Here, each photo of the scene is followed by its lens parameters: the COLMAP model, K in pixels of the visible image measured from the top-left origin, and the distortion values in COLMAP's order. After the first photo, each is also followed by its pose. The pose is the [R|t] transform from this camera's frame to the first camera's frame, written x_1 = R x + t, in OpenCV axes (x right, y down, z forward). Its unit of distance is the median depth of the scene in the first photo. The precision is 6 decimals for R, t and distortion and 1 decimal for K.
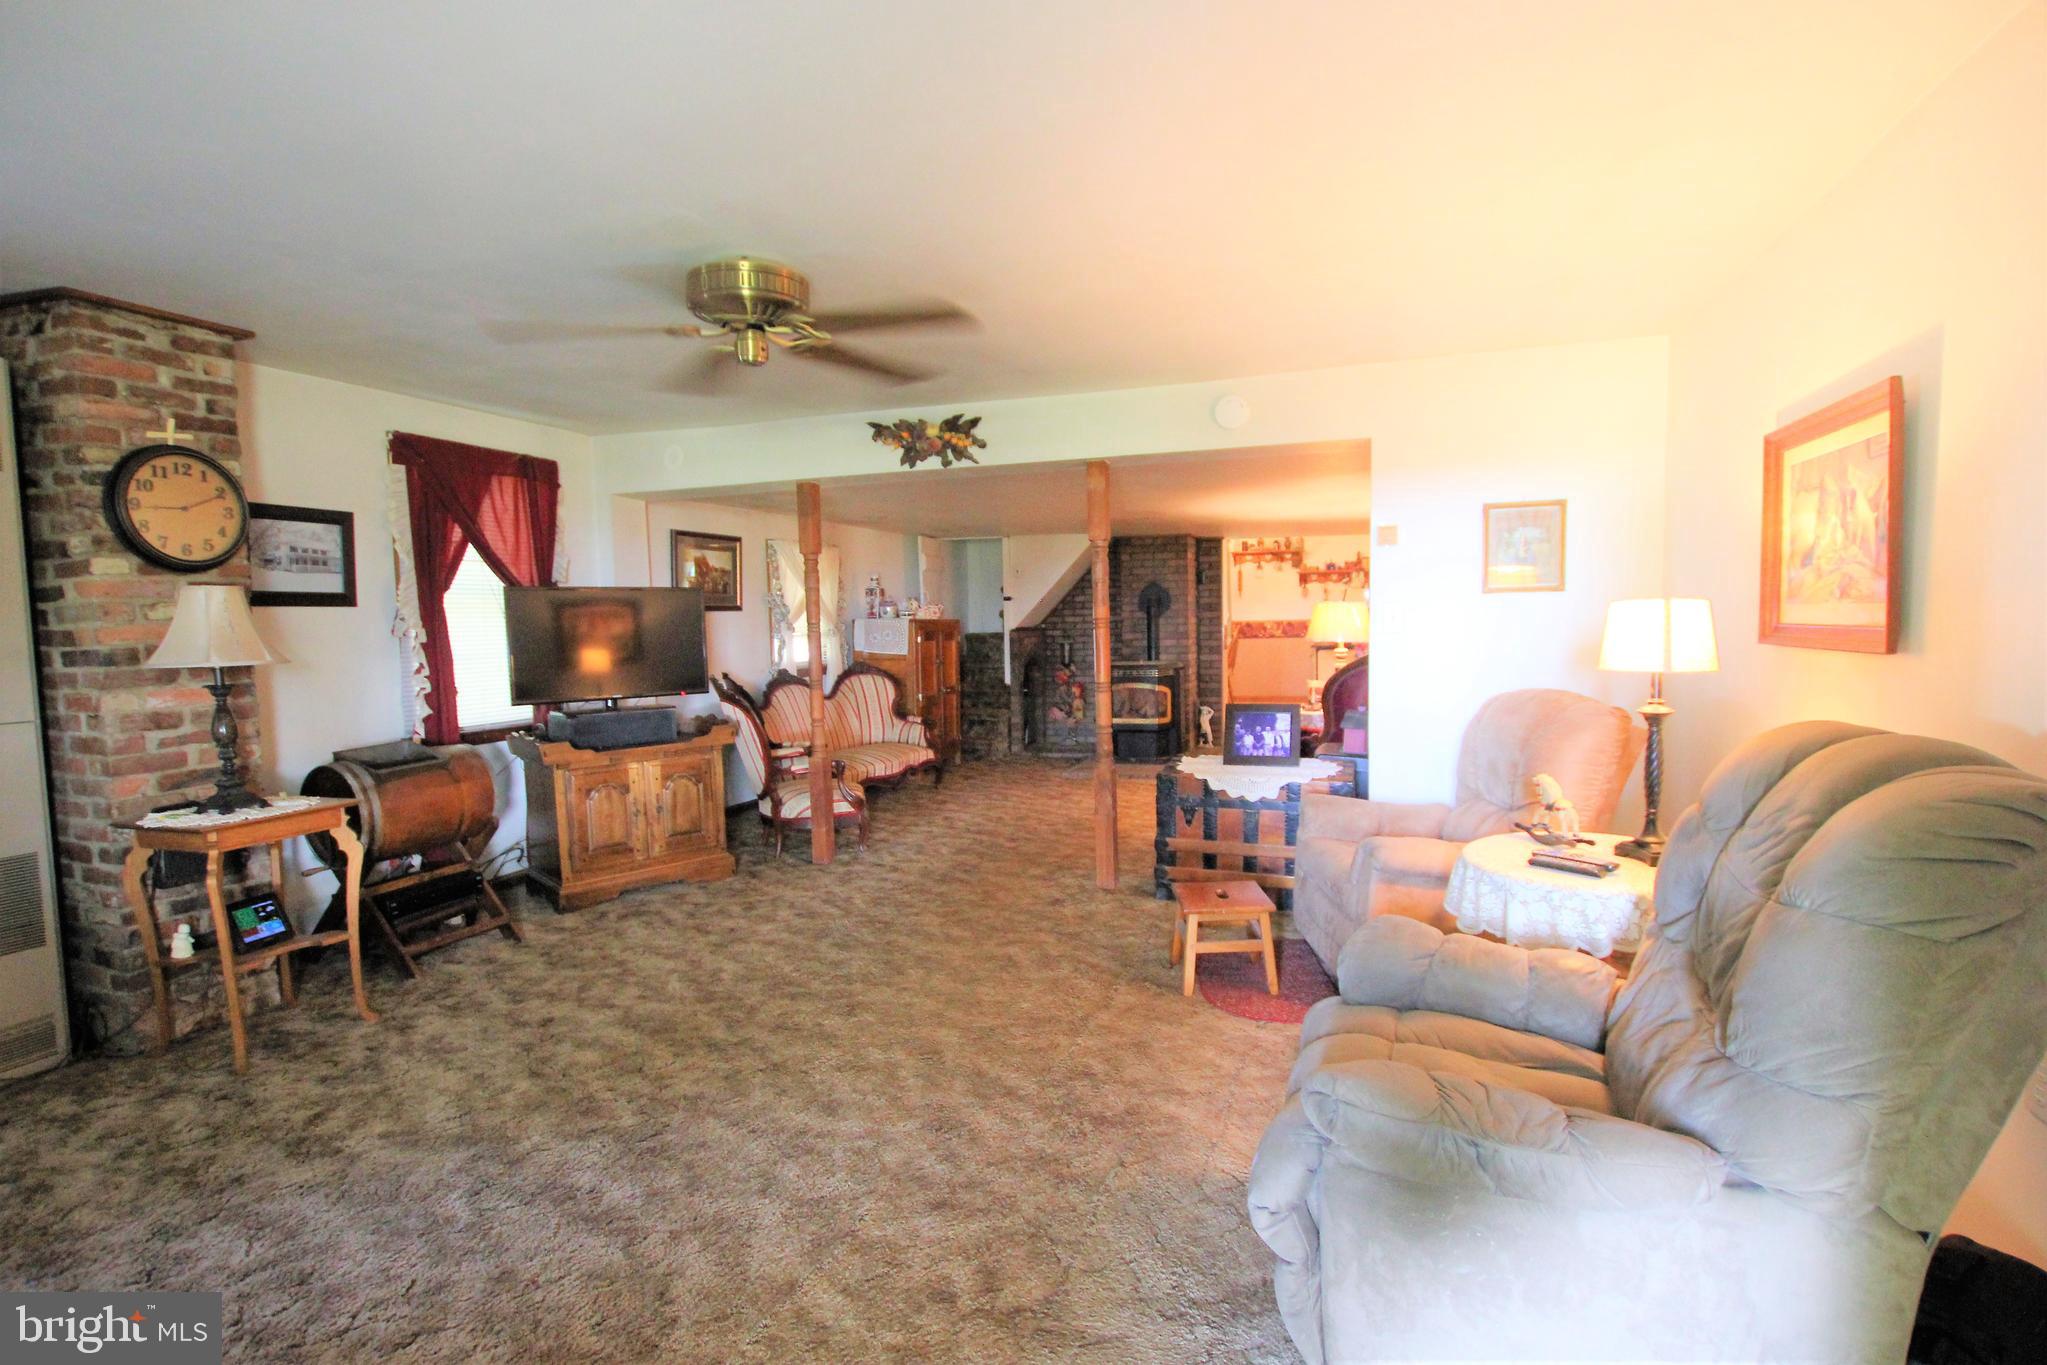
lens RADIAL K [[978.9, 0, 1029.8], [0, 978.9, 695.4], [0, 0, 1]] dist [-0.024856, 0.000505]
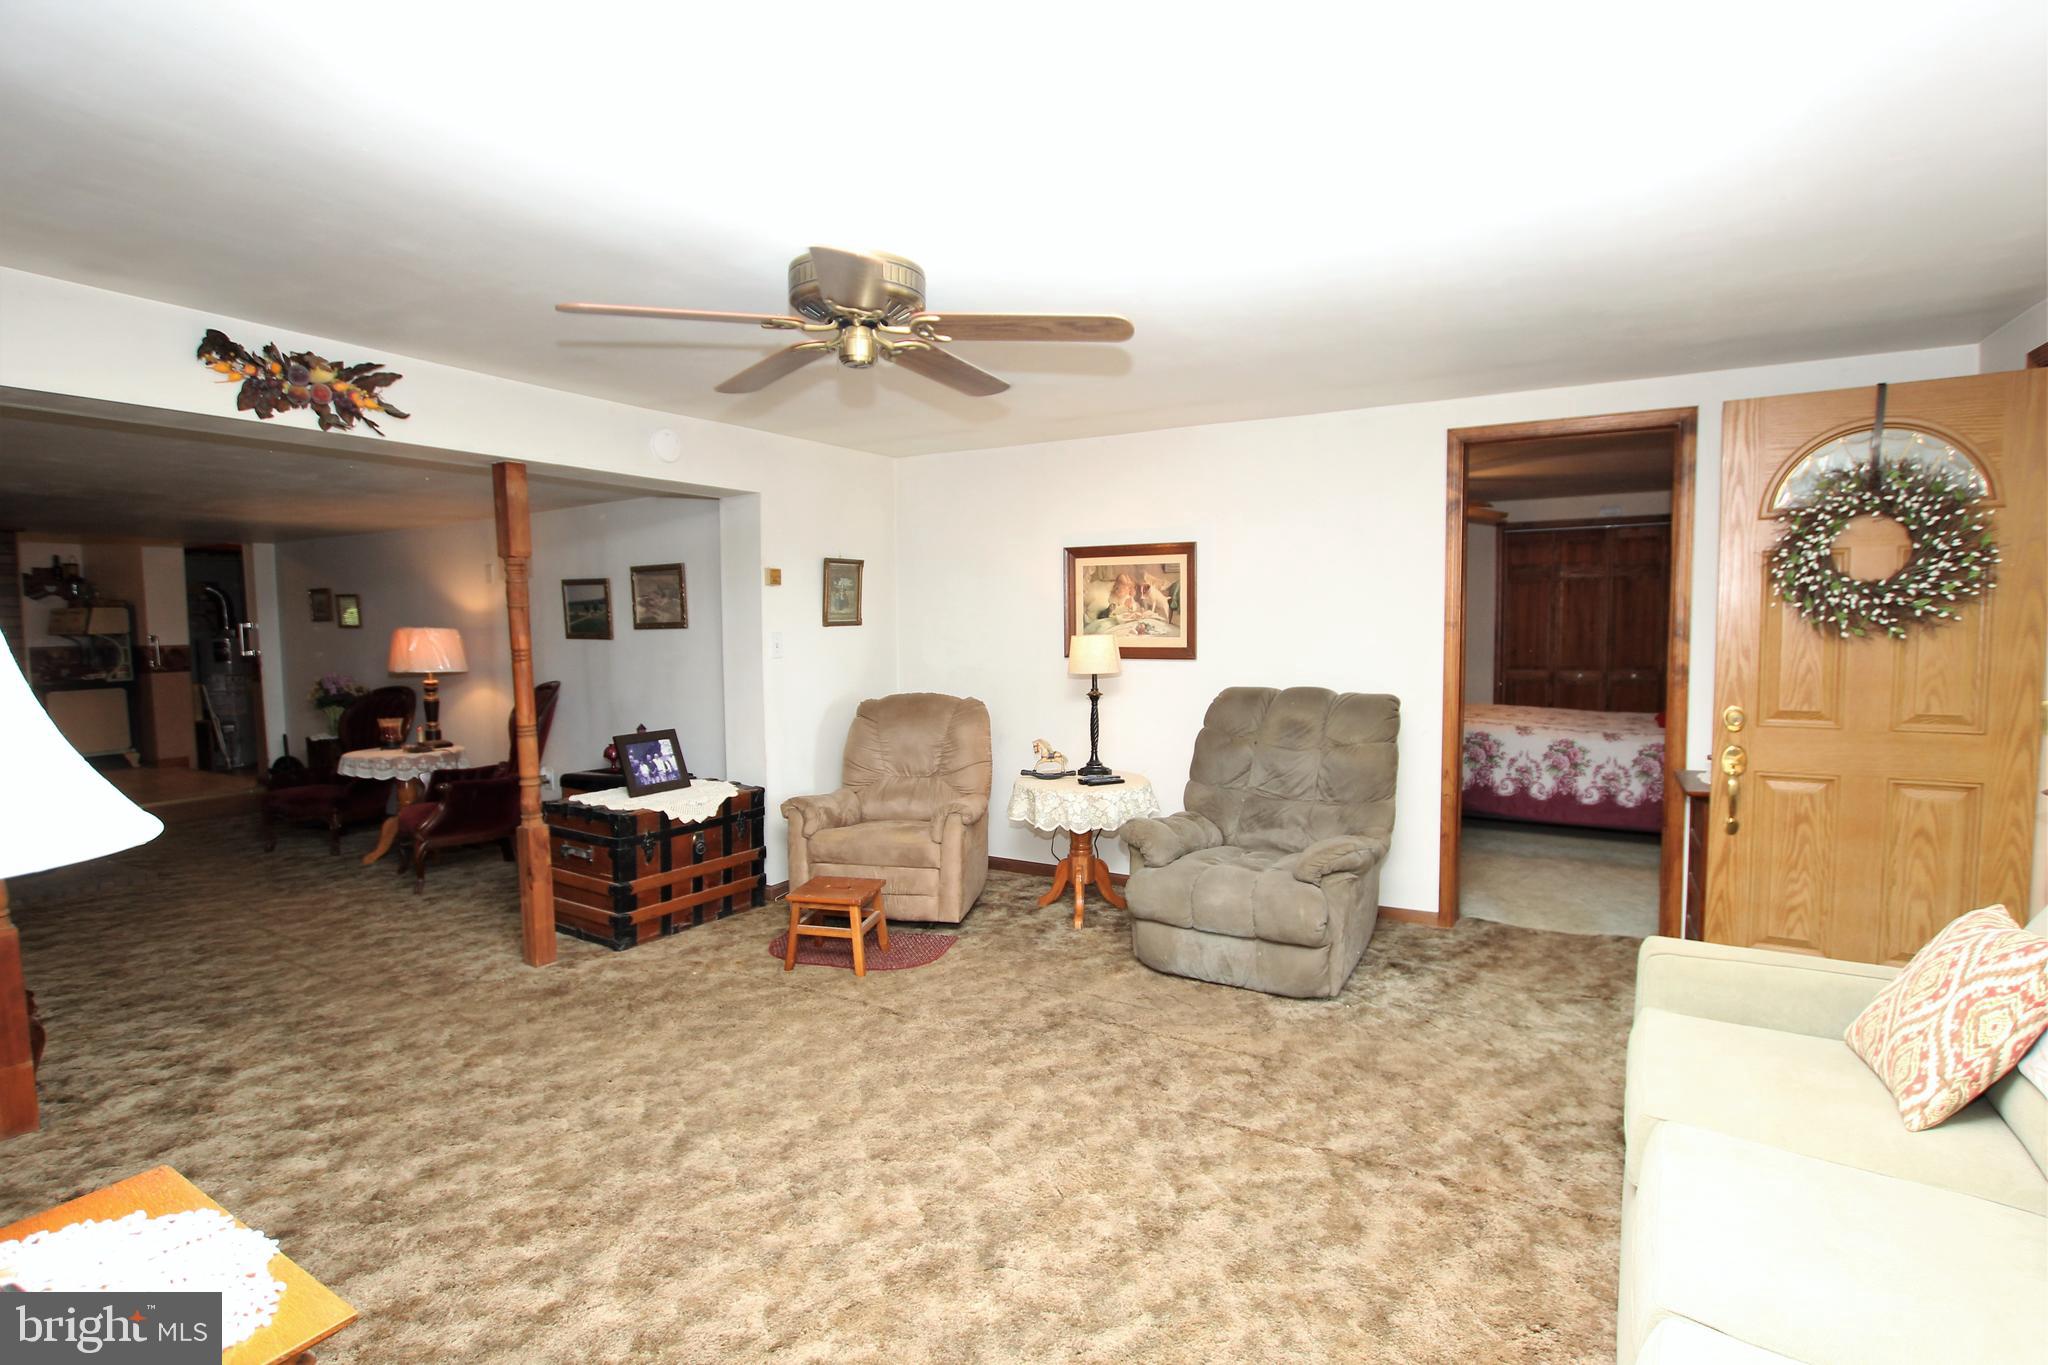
lens RADIAL K [[999.2, 0, 1035.3], [0, 999.2, 697.9], [0, 0, 1]] dist [-0.024793, 0.001331]
pose [[0.178207, -0.060534, 0.982129, -0.823349], [0.082456, 0.995514, 0.046398, -0.048563], [-0.980532, 0.072714, 0.182400, 0.496963]]
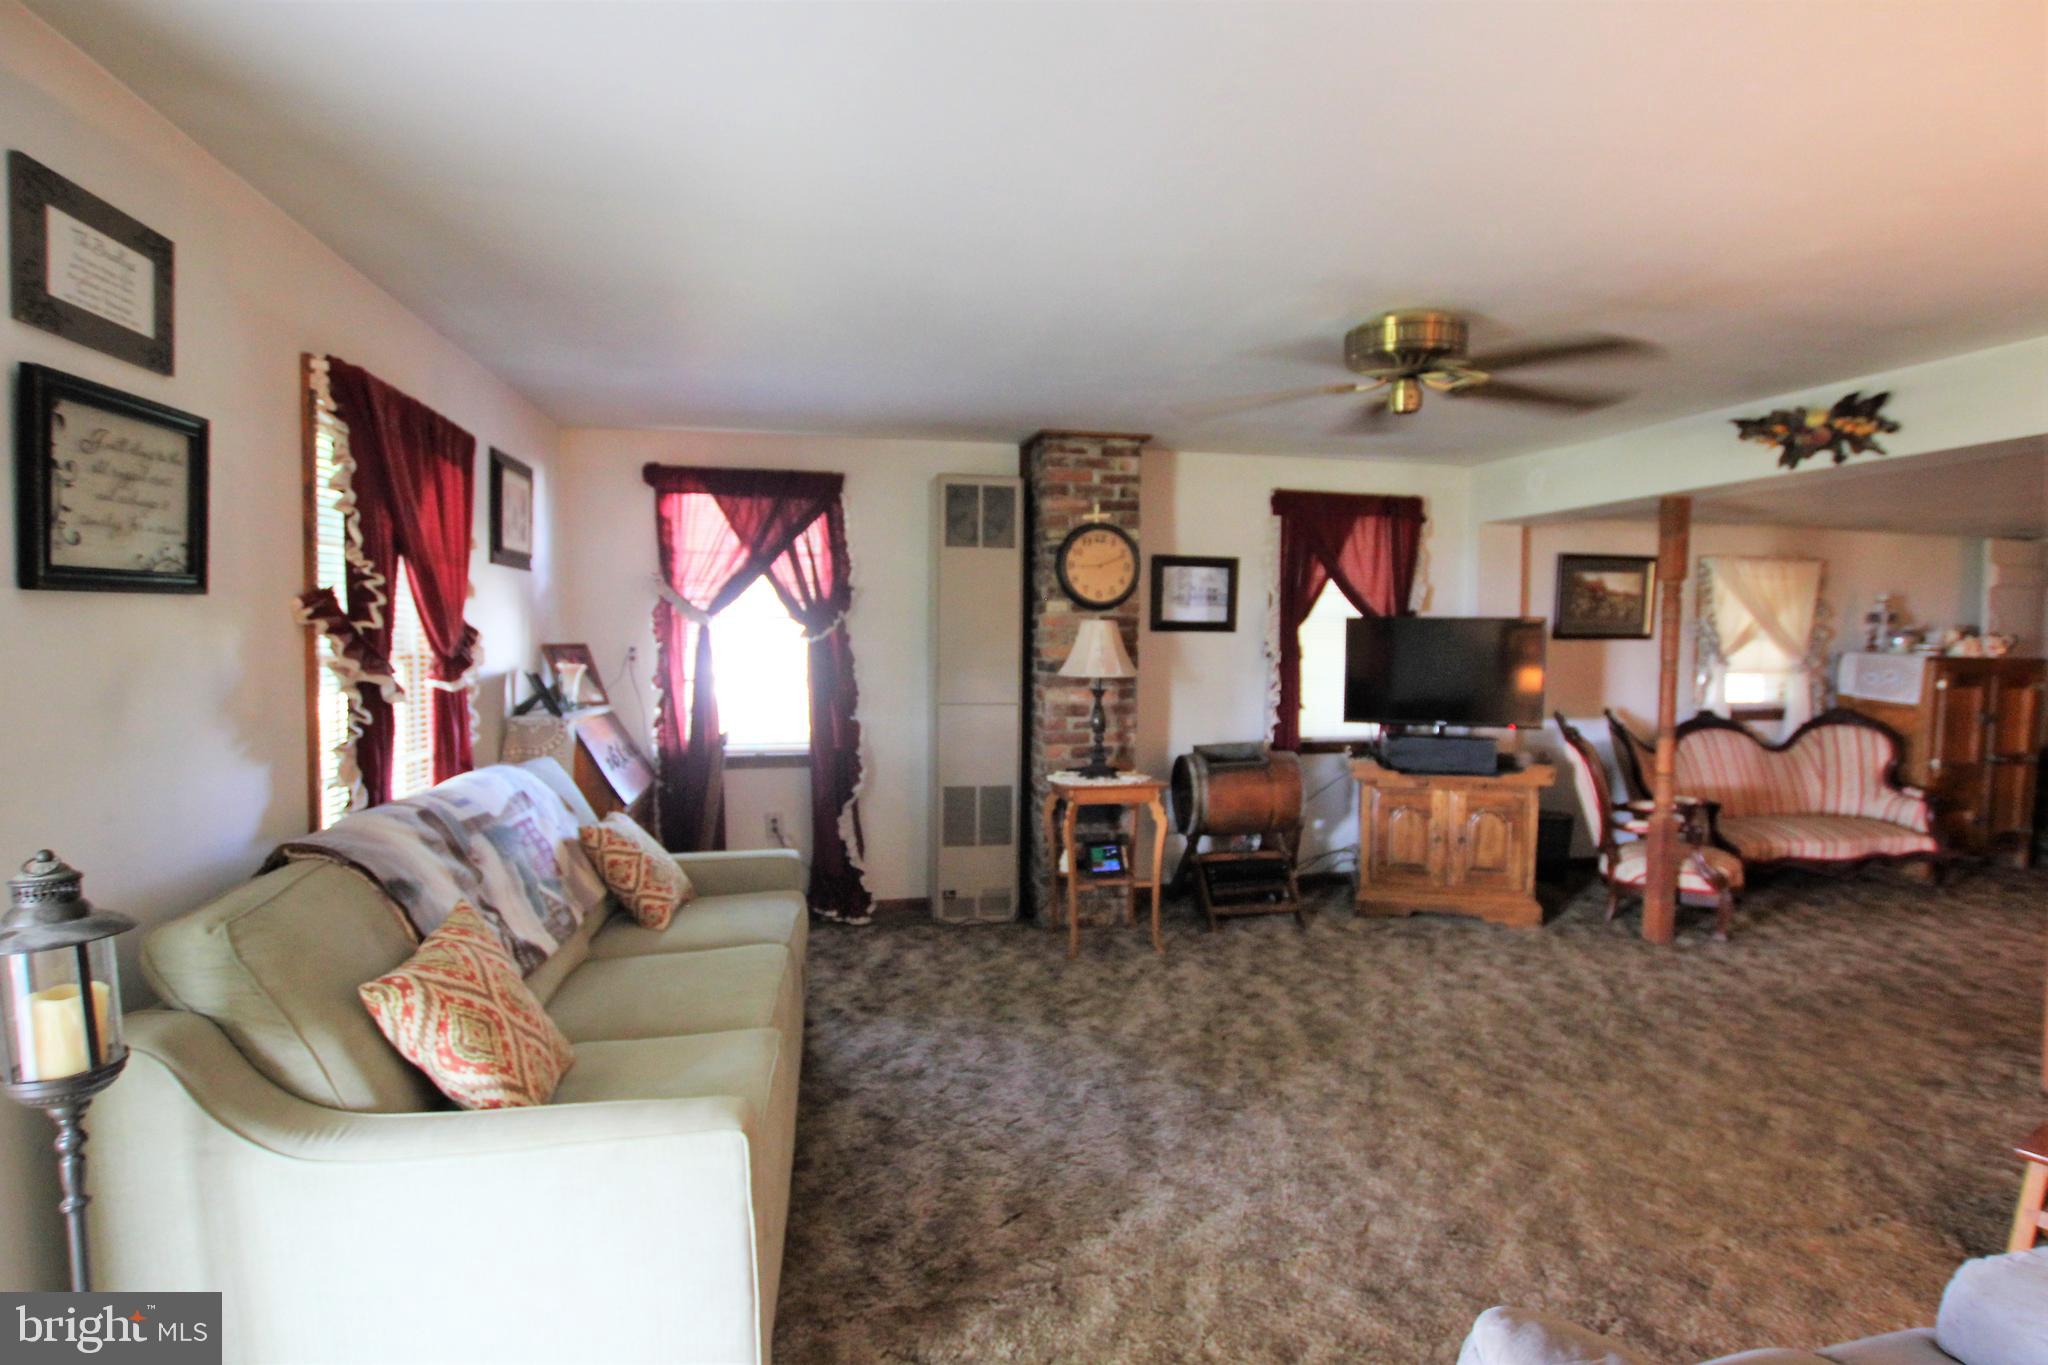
lens RADIAL K [[999.2, 0, 1035.3], [0, 999.2, 697.9], [0, 0, 1]] dist [-0.024793, 0.001331]
pose [[0.530549, 0.077139, -0.844137, 0.289302], [-0.084446, 0.995706, 0.037914, -0.036788], [0.843437, 0.051169, 0.534785, 0.097683]]
